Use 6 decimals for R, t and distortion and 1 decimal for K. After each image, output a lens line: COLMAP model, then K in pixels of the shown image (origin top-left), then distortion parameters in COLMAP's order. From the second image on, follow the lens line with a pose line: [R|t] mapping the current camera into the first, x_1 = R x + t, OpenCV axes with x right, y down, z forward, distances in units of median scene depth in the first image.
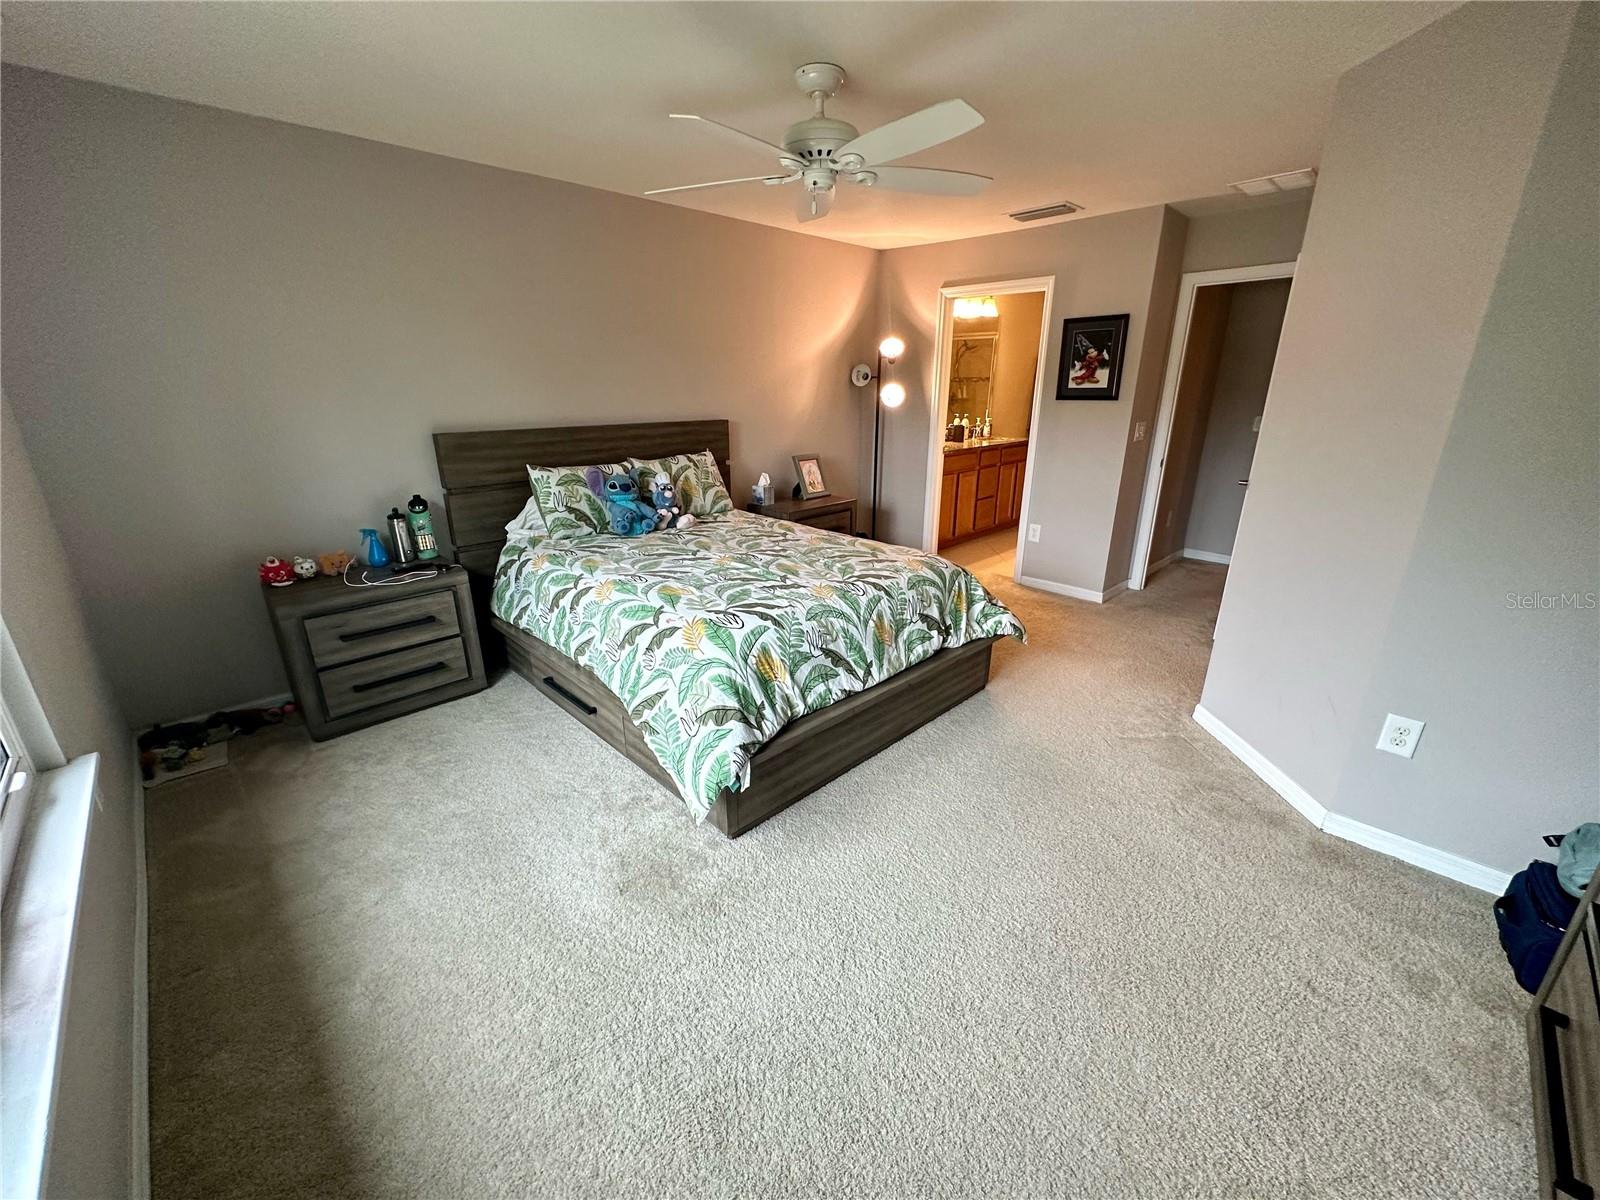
lens RADIAL K [[640.9, 0, 802.4], [0, 640.9, 600.4], [0, 0, 1]] dist [-0.001500, 0.000554]
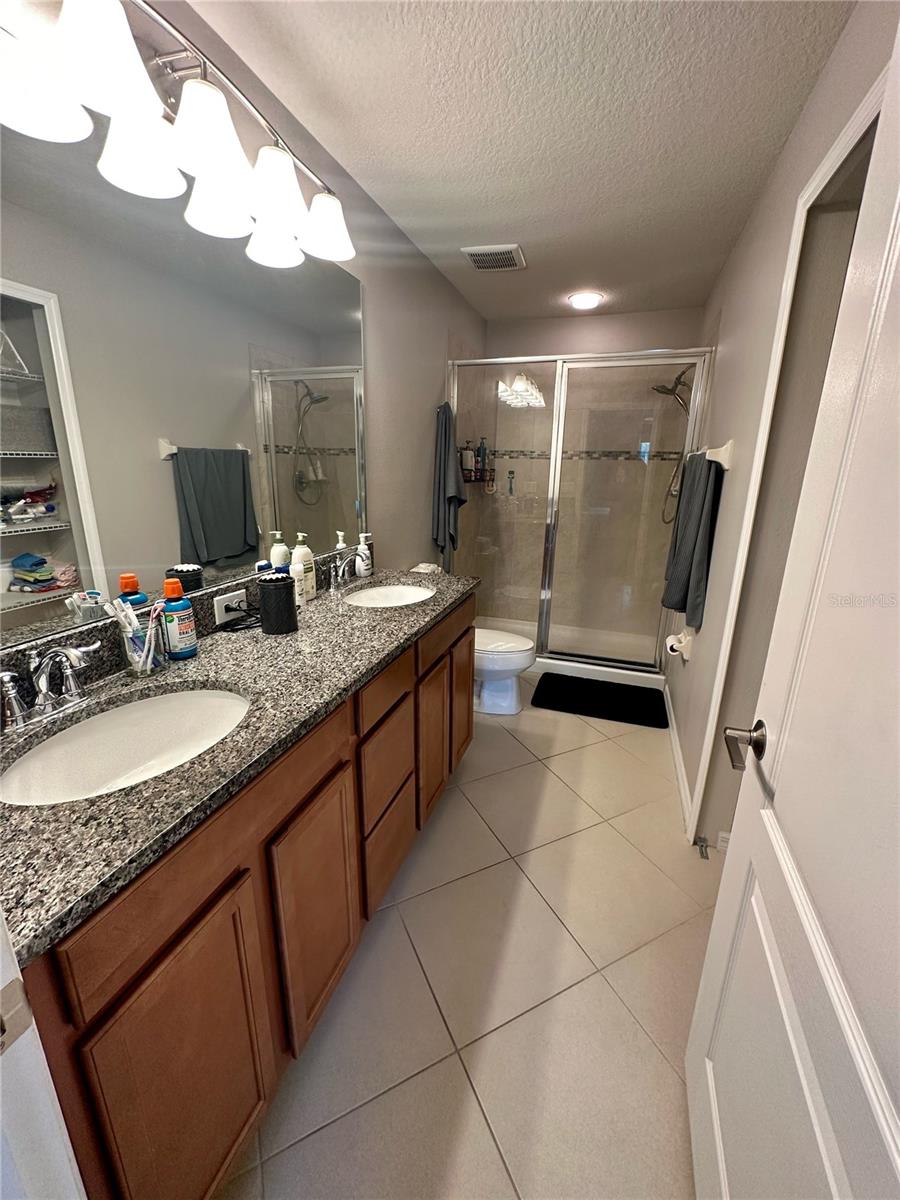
lens RADIAL K [[480.7, 0, 450.6], [0, 480.7, 597.6], [0, 0, 1]] dist [-0.001500, 0.000554]
pose [[0.897265, -0.106030, 0.428572, 0.156362], [0.126811, 0.991722, -0.020139, -0.178196], [-0.422889, 0.072418, 0.903283, 0.536127]]
